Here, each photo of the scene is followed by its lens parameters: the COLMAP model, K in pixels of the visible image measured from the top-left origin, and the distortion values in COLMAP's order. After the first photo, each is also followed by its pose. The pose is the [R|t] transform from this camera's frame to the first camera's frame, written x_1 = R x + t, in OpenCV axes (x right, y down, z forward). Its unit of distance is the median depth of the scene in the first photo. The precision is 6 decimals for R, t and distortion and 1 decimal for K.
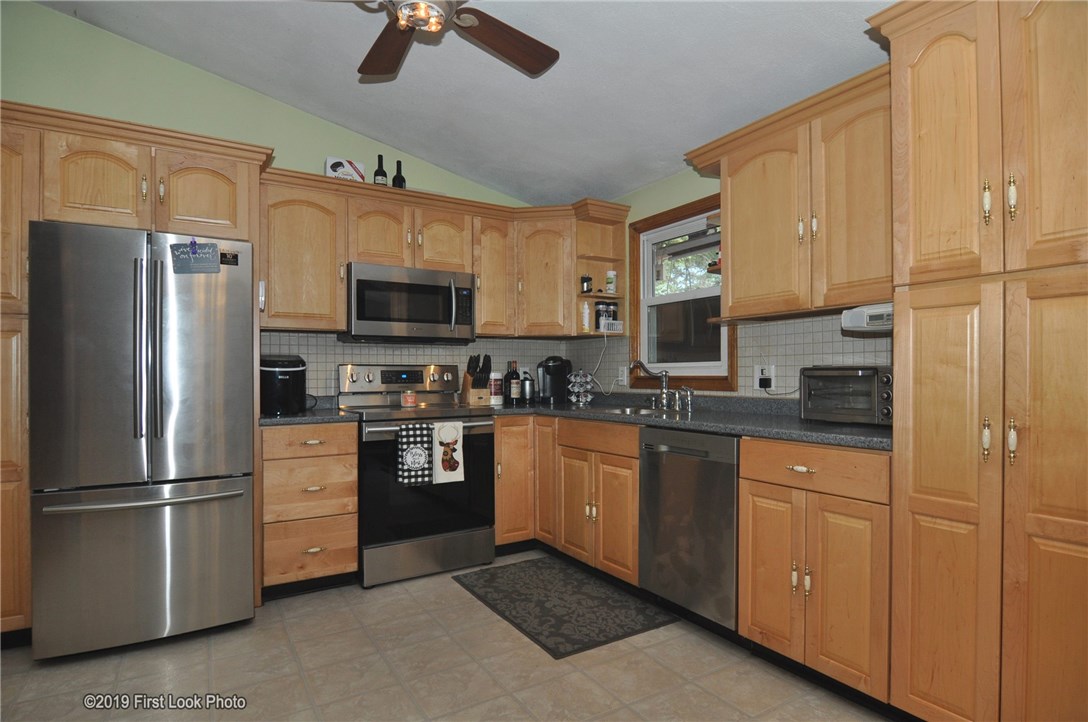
lens RADIAL K [[594.1, 0, 547.5], [0, 594.1, 371.1], [0, 0, 1]] dist [-0.004691, -0.000473]
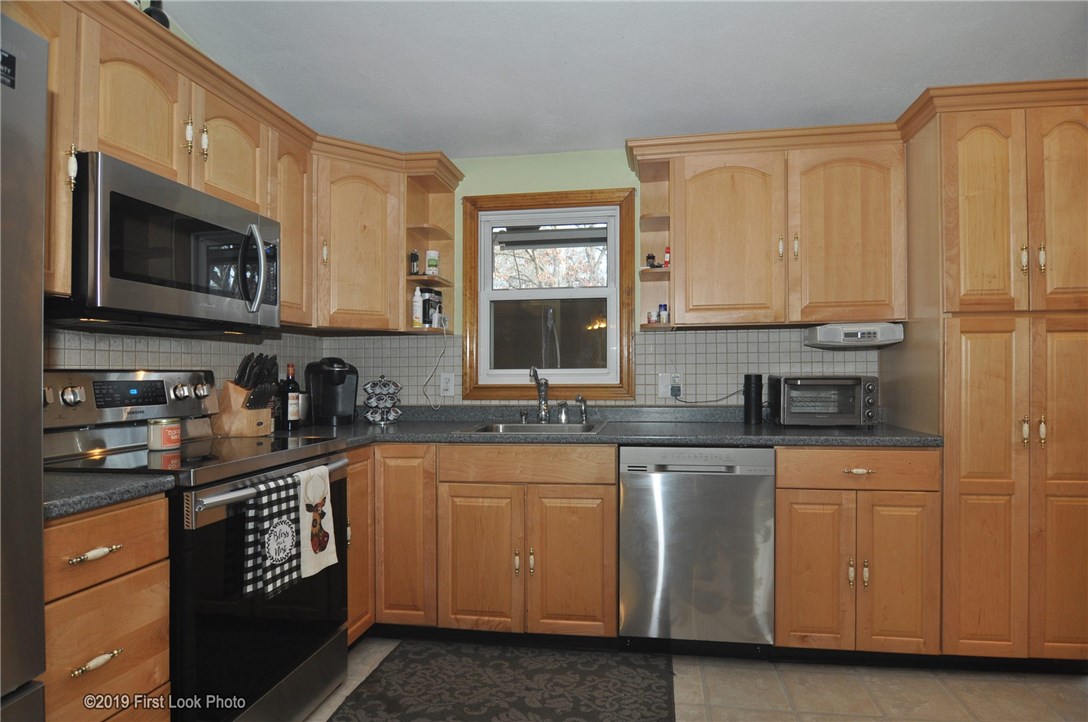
lens RADIAL K [[603.8, 0, 555.2], [0, 603.8, 366.1], [0, 0, 1]] dist [-0.012307, -0.000311]
pose [[0.643717, 0.007701, 0.765225, -0.475164], [-0.000214, 0.999951, -0.009883, -0.010325], [-0.765264, 0.006198, 0.643687, 0.436914]]
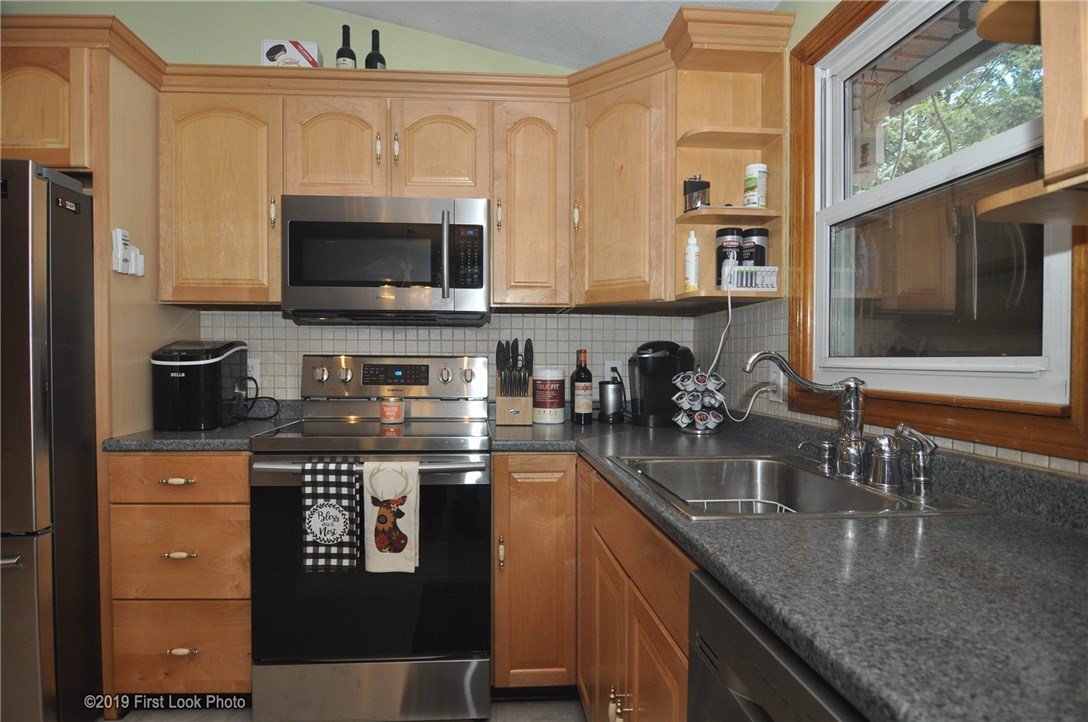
lens RADIAL K [[576.5, 0, 506.9], [0, 576.5, 363.9], [0, 0, 1]] dist [-0.005805, -0.000430]
pose [[0.884665, 0.013627, -0.466028, 0.178380], [-0.006249, 0.999830, 0.017373, -0.015499], [0.466185, -0.012457, 0.884599, 0.584138]]
